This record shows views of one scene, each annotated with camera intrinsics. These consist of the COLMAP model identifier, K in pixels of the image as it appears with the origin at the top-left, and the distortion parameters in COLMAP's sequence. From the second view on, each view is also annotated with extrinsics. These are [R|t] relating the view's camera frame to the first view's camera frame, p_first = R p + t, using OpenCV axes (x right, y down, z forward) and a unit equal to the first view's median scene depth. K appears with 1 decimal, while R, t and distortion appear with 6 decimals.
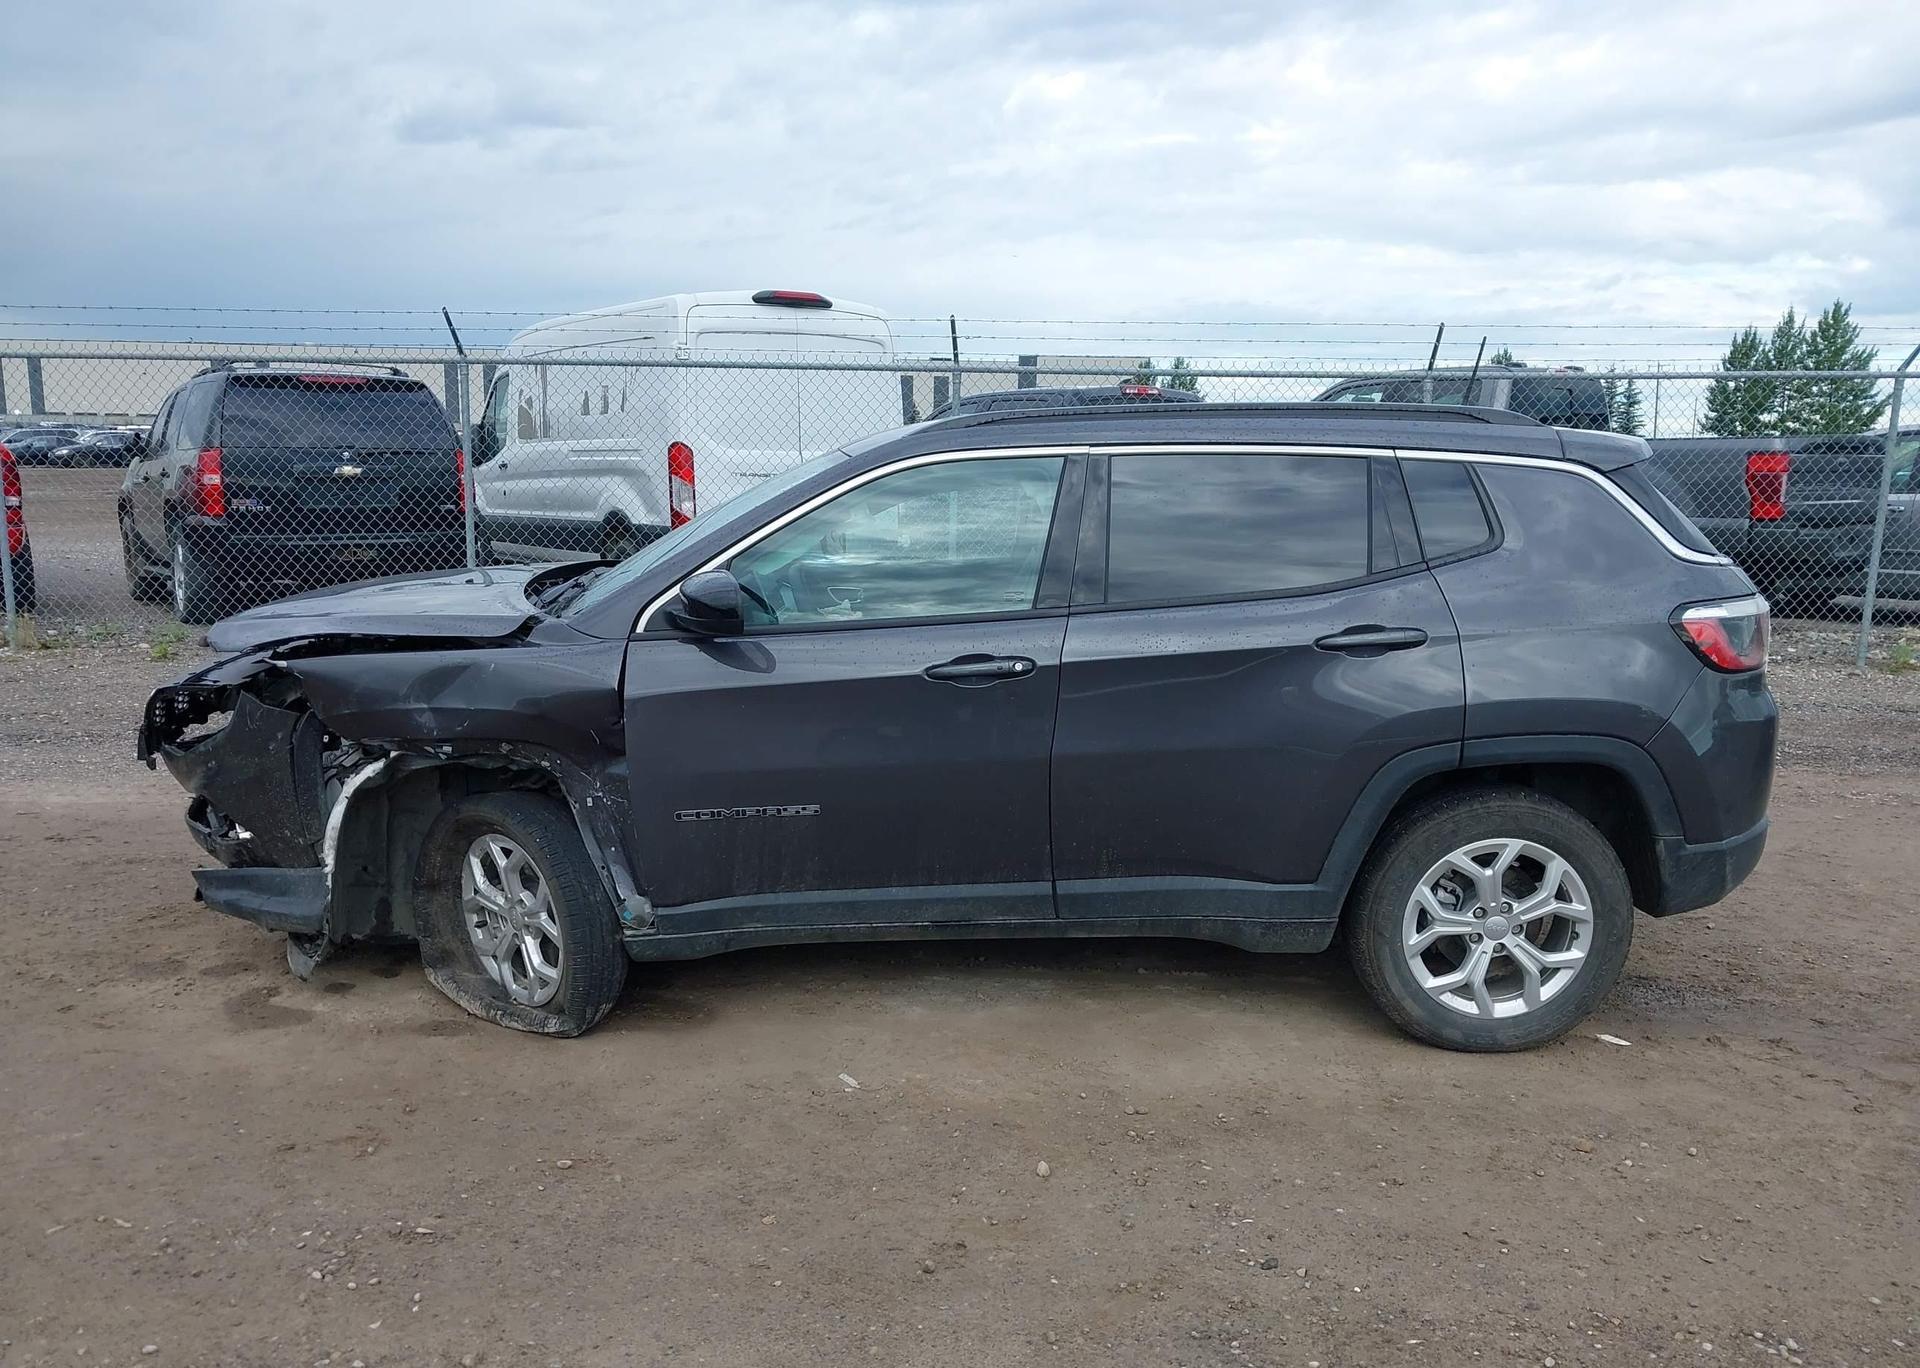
lens RADIAL K [[1525.9, 0, 928.4], [0, 1525.9, 710.5], [0, 0, 1]] dist [0.084052, -0.150848]
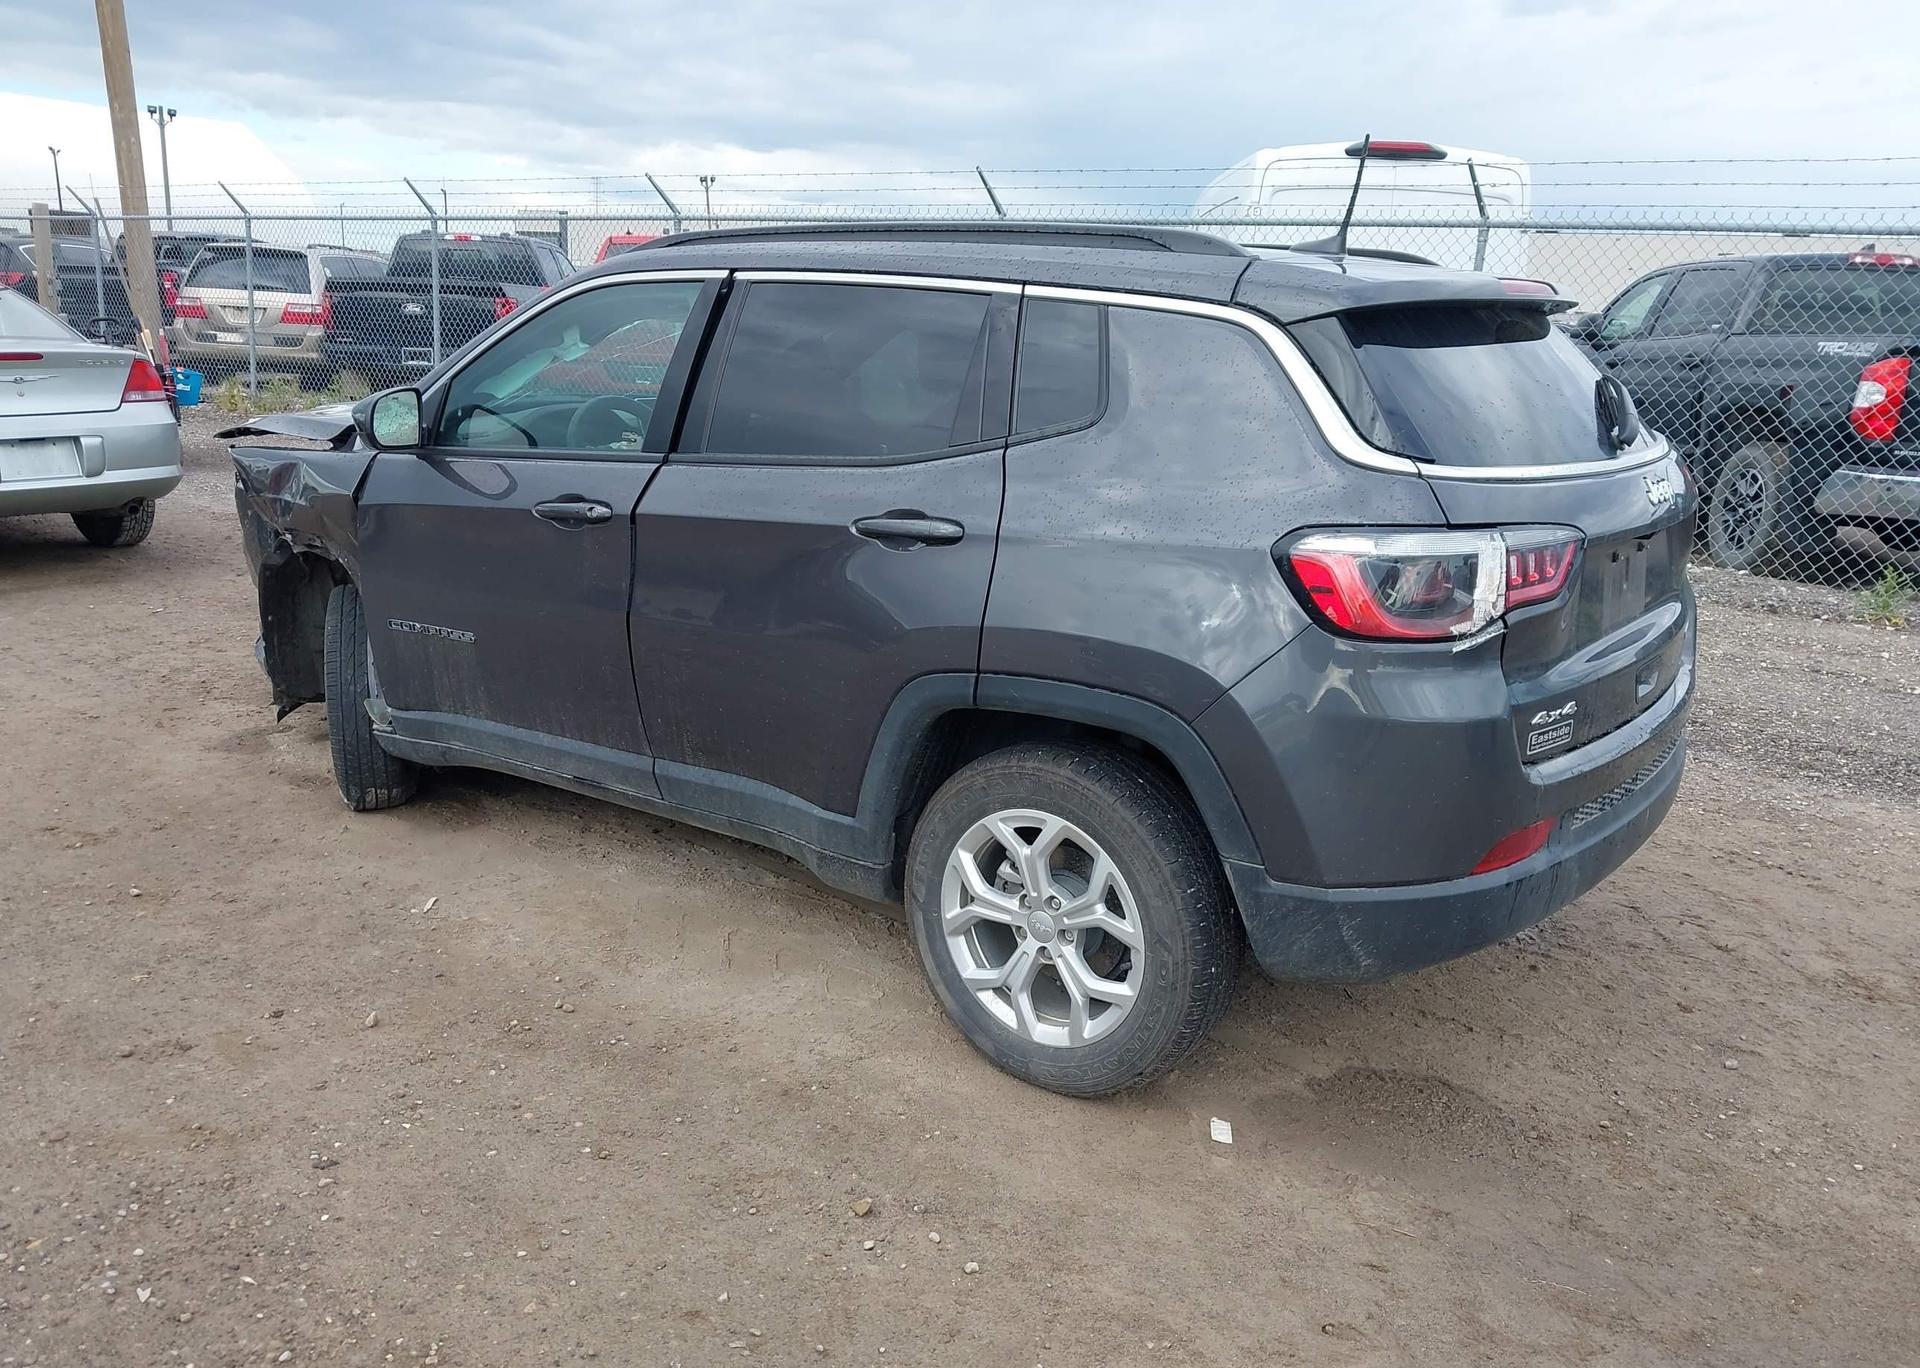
lens RADIAL K [[1508.1, 0, 961.2], [0, 1508.1, 725.5], [0, 0, 1]] dist [0.009567, 0.002003]
pose [[0.811629, 0.182792, -0.554839, 0.730014], [-0.135663, 0.982796, 0.125333, -0.044944], [0.568203, -0.026452, 0.822463, 0.362944]]
